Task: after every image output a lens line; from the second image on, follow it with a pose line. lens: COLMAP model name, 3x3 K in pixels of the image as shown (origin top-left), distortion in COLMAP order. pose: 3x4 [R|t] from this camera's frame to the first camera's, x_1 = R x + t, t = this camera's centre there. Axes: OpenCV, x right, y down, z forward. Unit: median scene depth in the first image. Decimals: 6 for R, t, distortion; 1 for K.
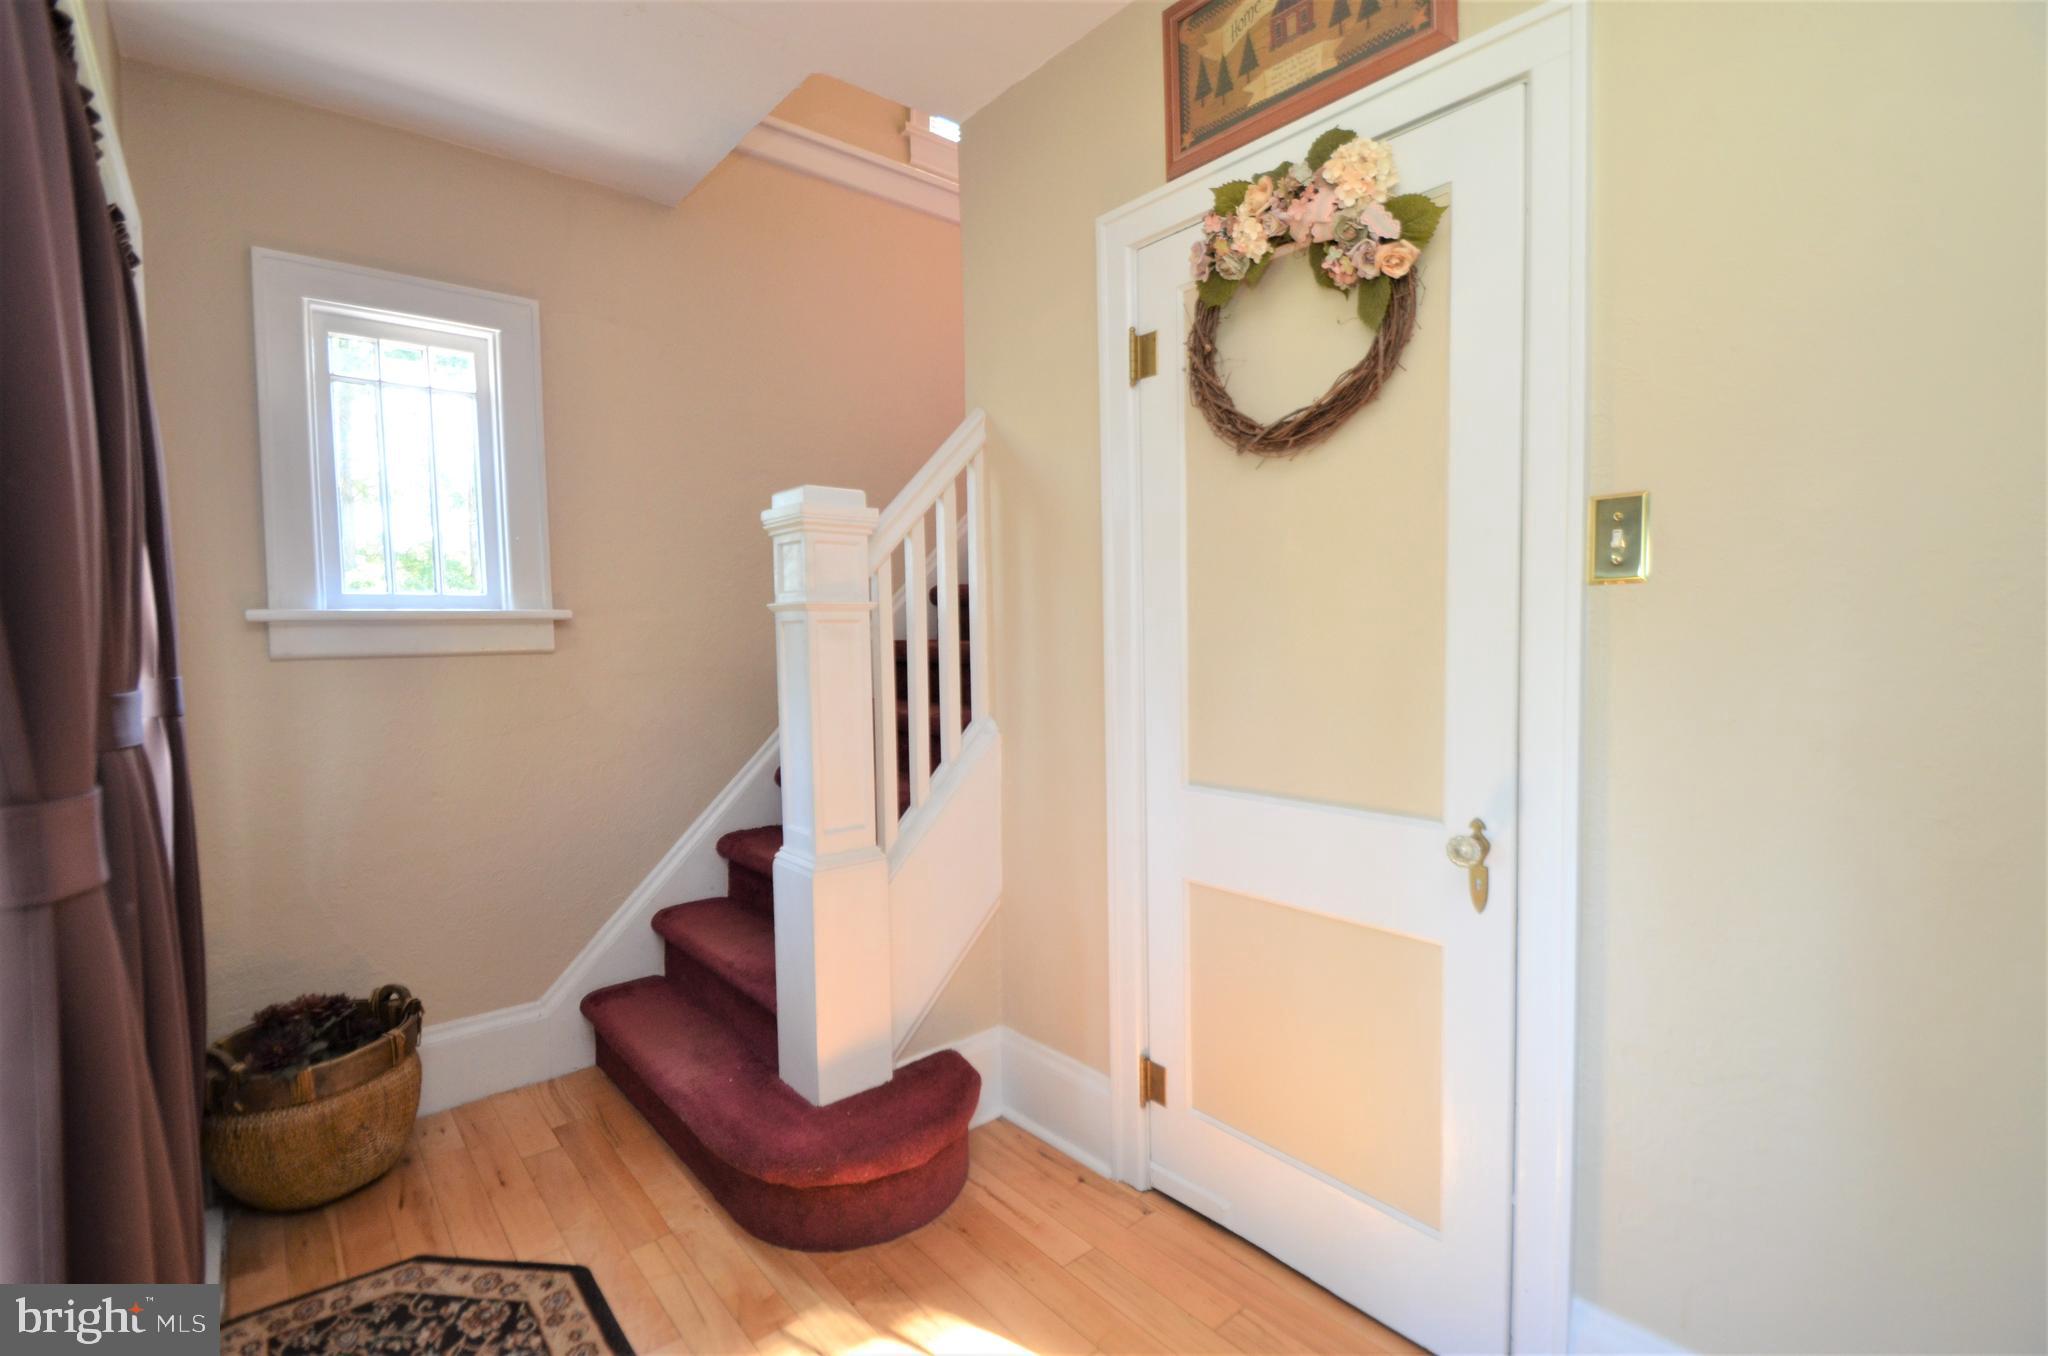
lens RADIAL K [[891.9, 0, 1021.2], [0, 891.9, 690.9], [0, 0, 1]] dist [0.021233, -0.021366]
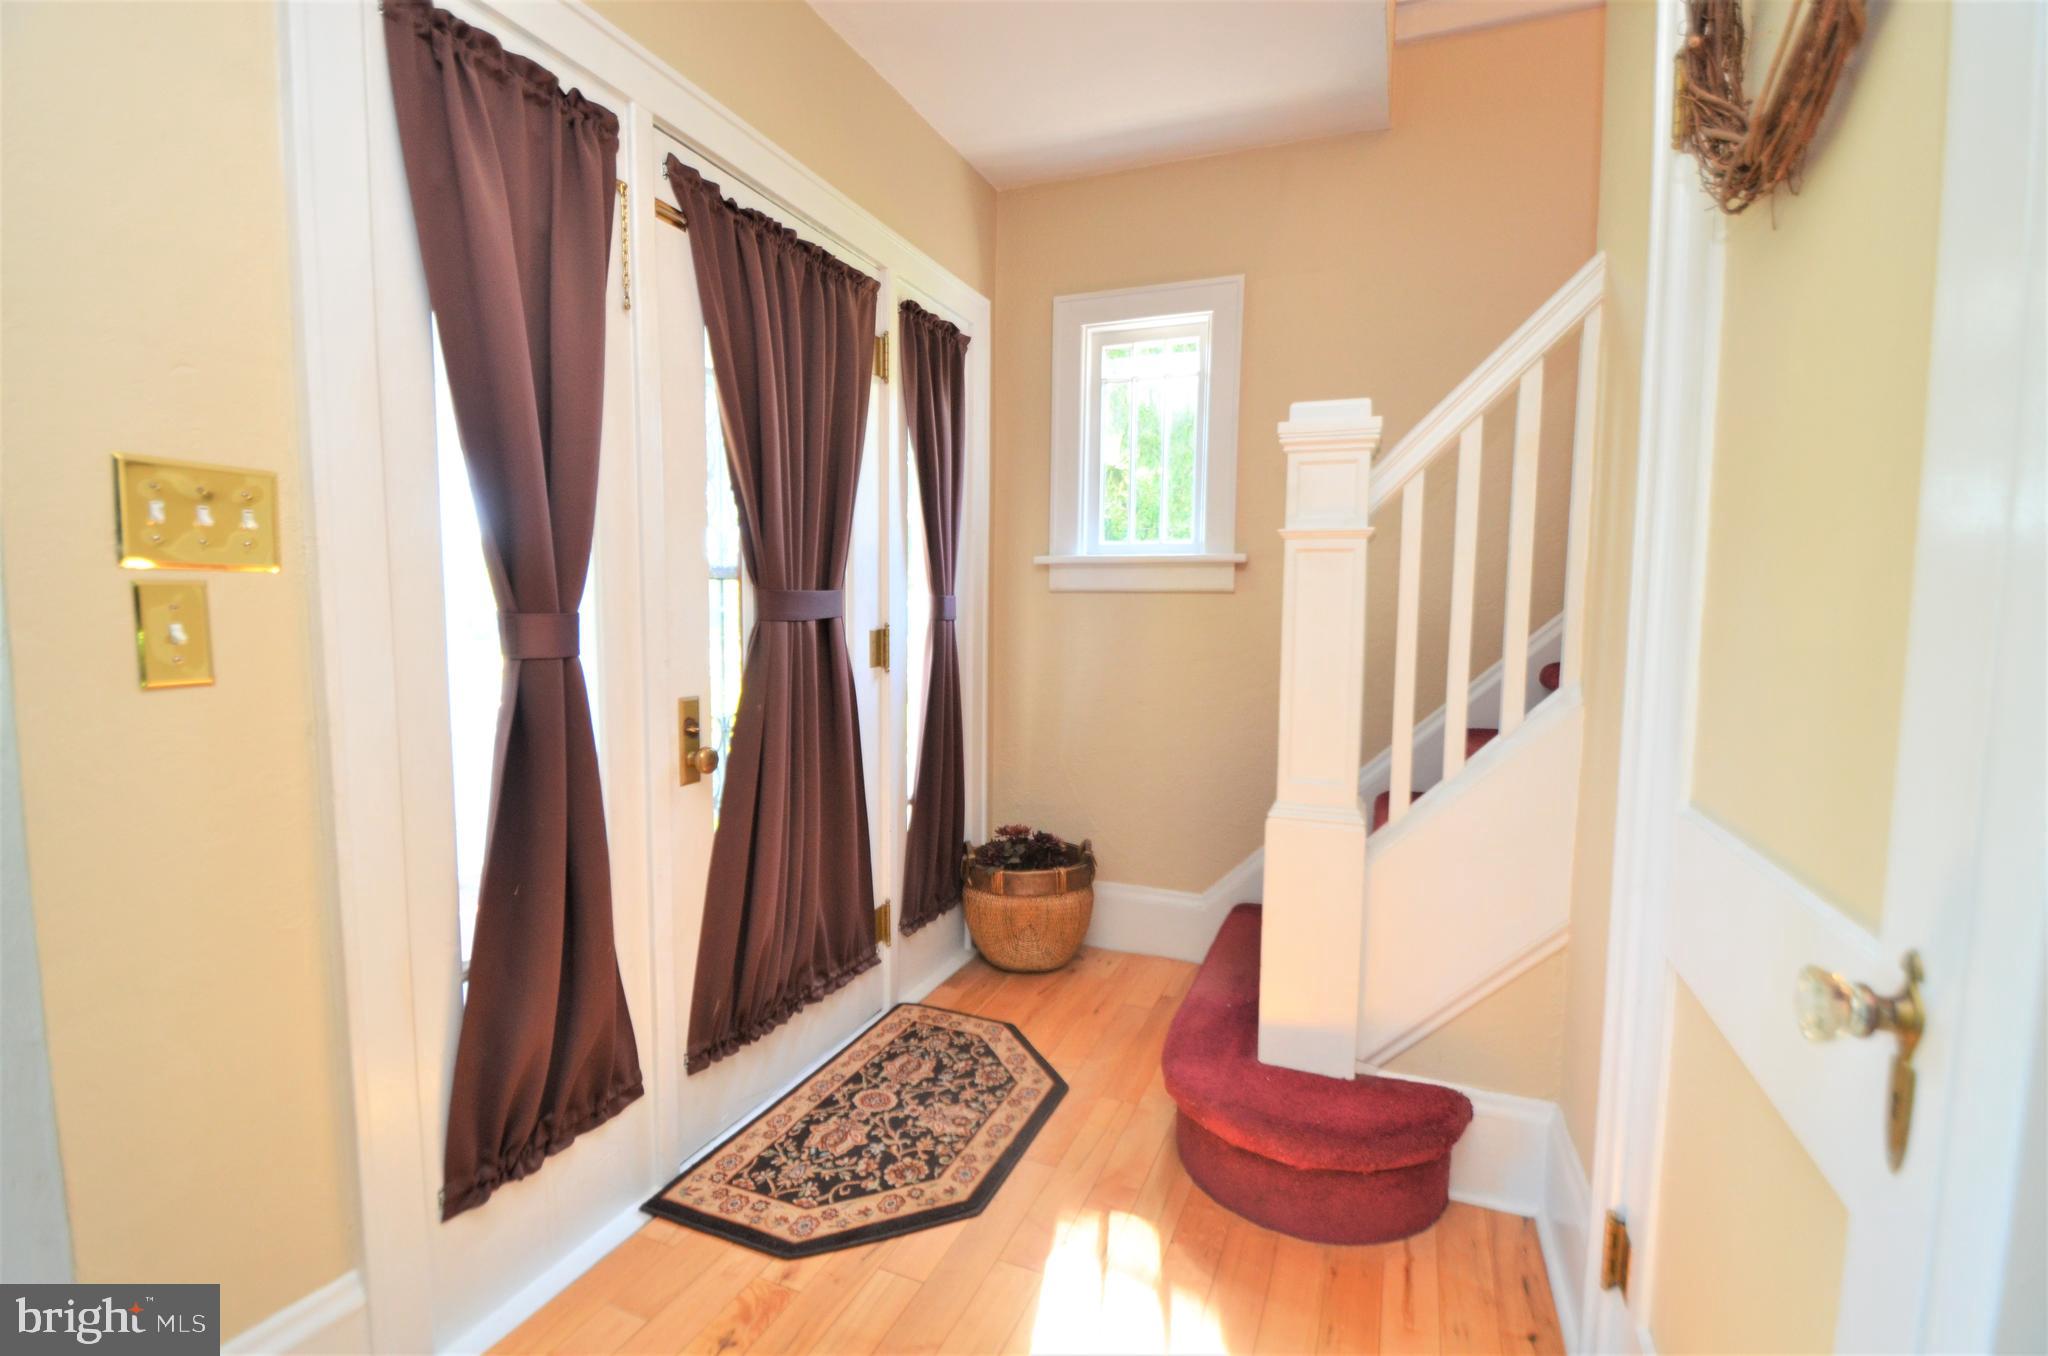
lens RADIAL K [[910.0, 0, 1024.0], [0, 910.0, 678.0], [0, 0, 1]] dist [0.001558, -0.005868]
pose [[0.485649, 0.092719, -0.869223, 0.455453], [-0.074474, 0.995132, 0.064539, 0.012889], [0.870976, 0.033391, 0.490190, 0.291040]]
